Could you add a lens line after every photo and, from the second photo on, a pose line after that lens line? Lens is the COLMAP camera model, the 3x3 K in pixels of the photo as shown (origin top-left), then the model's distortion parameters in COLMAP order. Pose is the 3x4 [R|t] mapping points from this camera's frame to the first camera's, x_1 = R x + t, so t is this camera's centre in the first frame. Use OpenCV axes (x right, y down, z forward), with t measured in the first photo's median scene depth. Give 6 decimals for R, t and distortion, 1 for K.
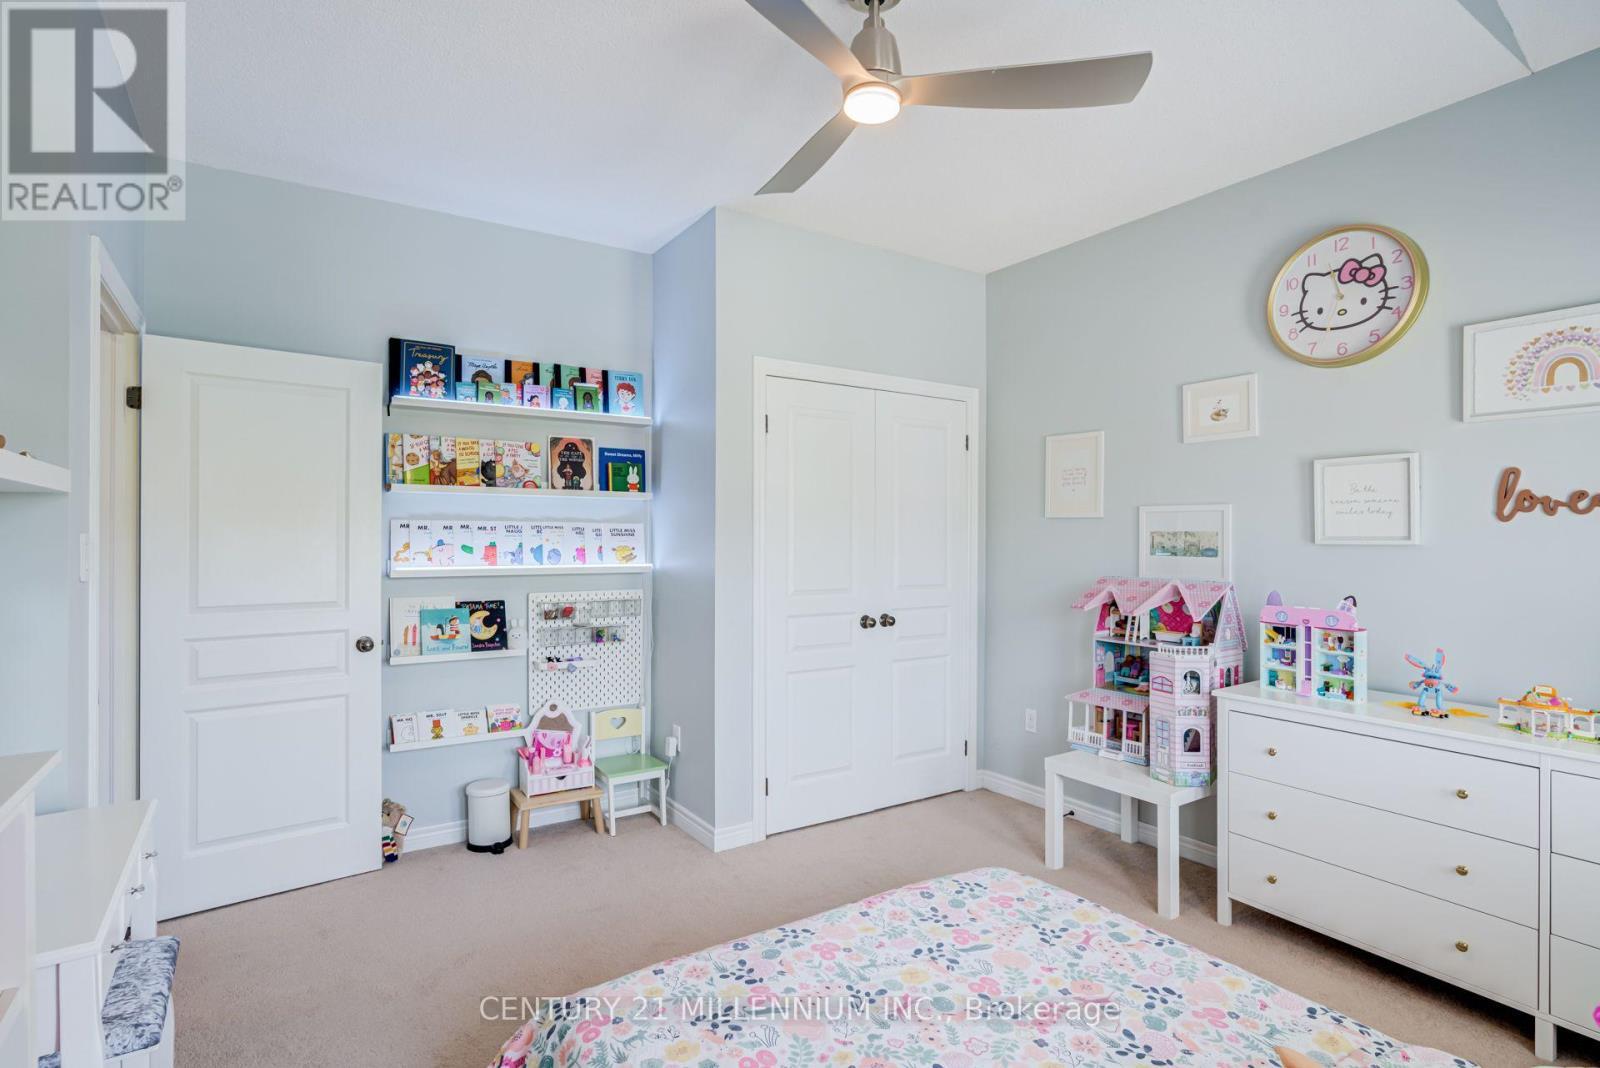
lens RADIAL K [[799.0, 0, 796.1], [0, 799.0, 535.4], [0, 0, 1]] dist [-0.004927, 0.000659]
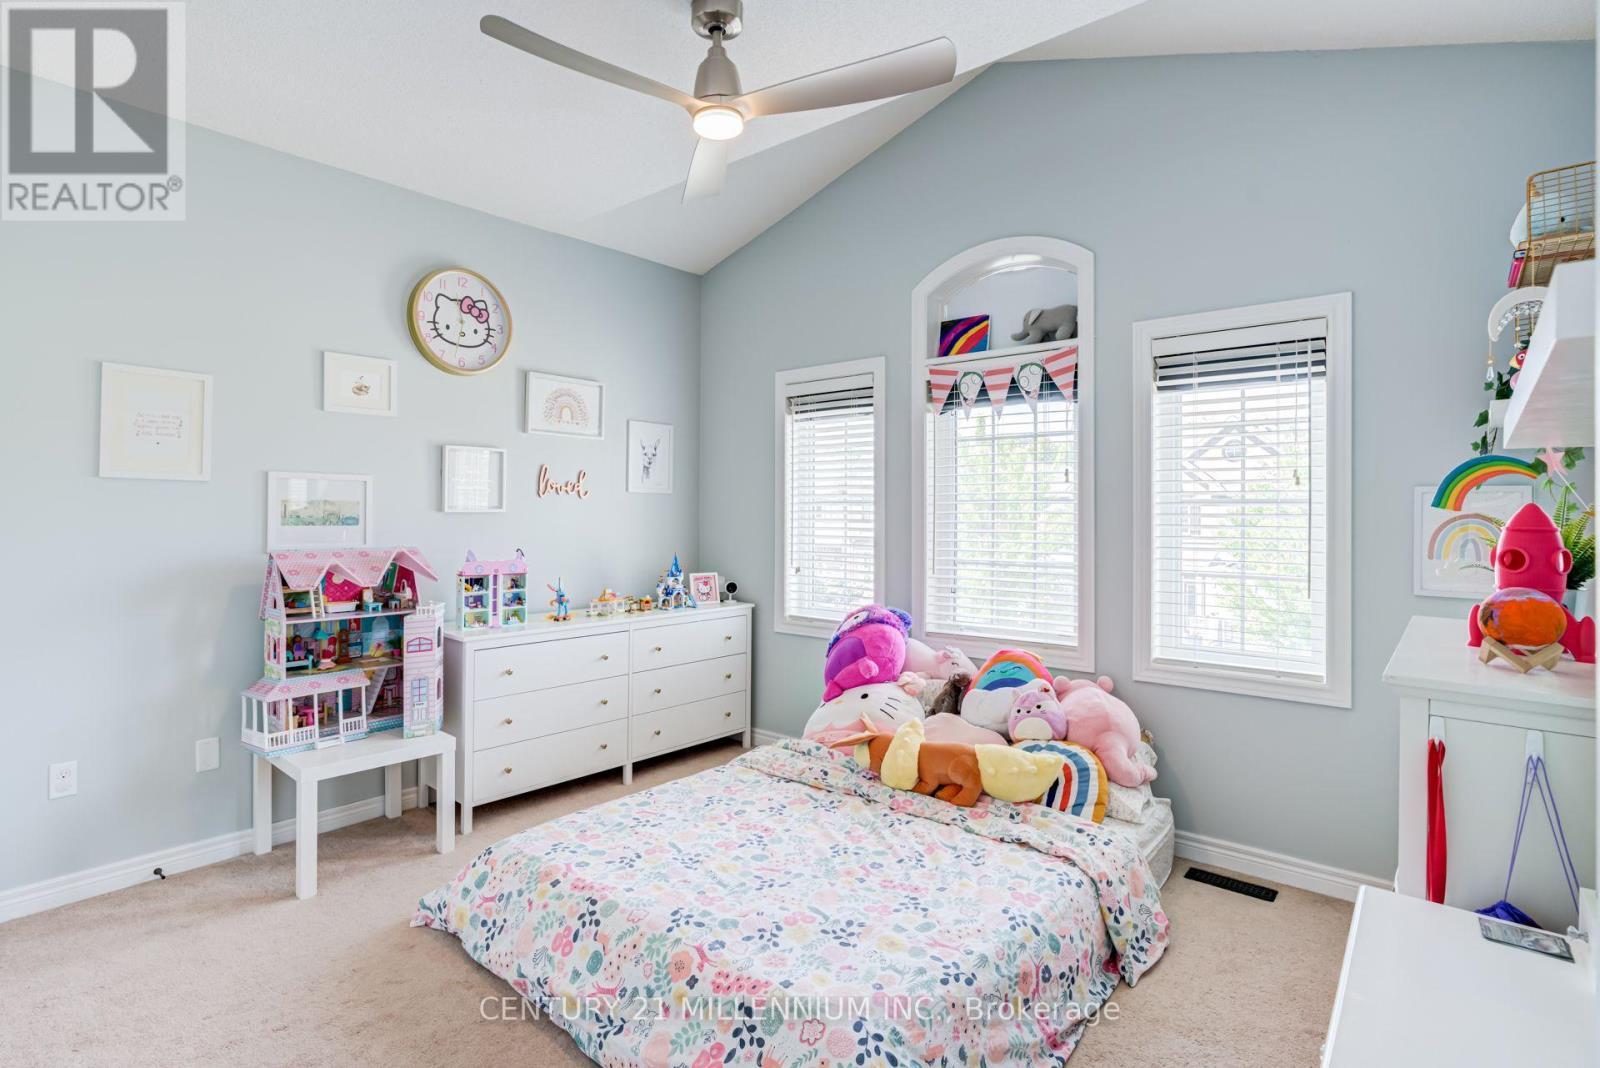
lens RADIAL K [[799.0, 0, 770.1], [0, 799.0, 511.1], [0, 0, 1]] dist [-0.004927, 0.000659]
pose [[-0.252178, -0.001691, 0.967679, -0.731405], [-0.005897, 0.999983, 0.000211, 0.005977], [-0.967663, -0.005653, -0.252184, 0.872964]]
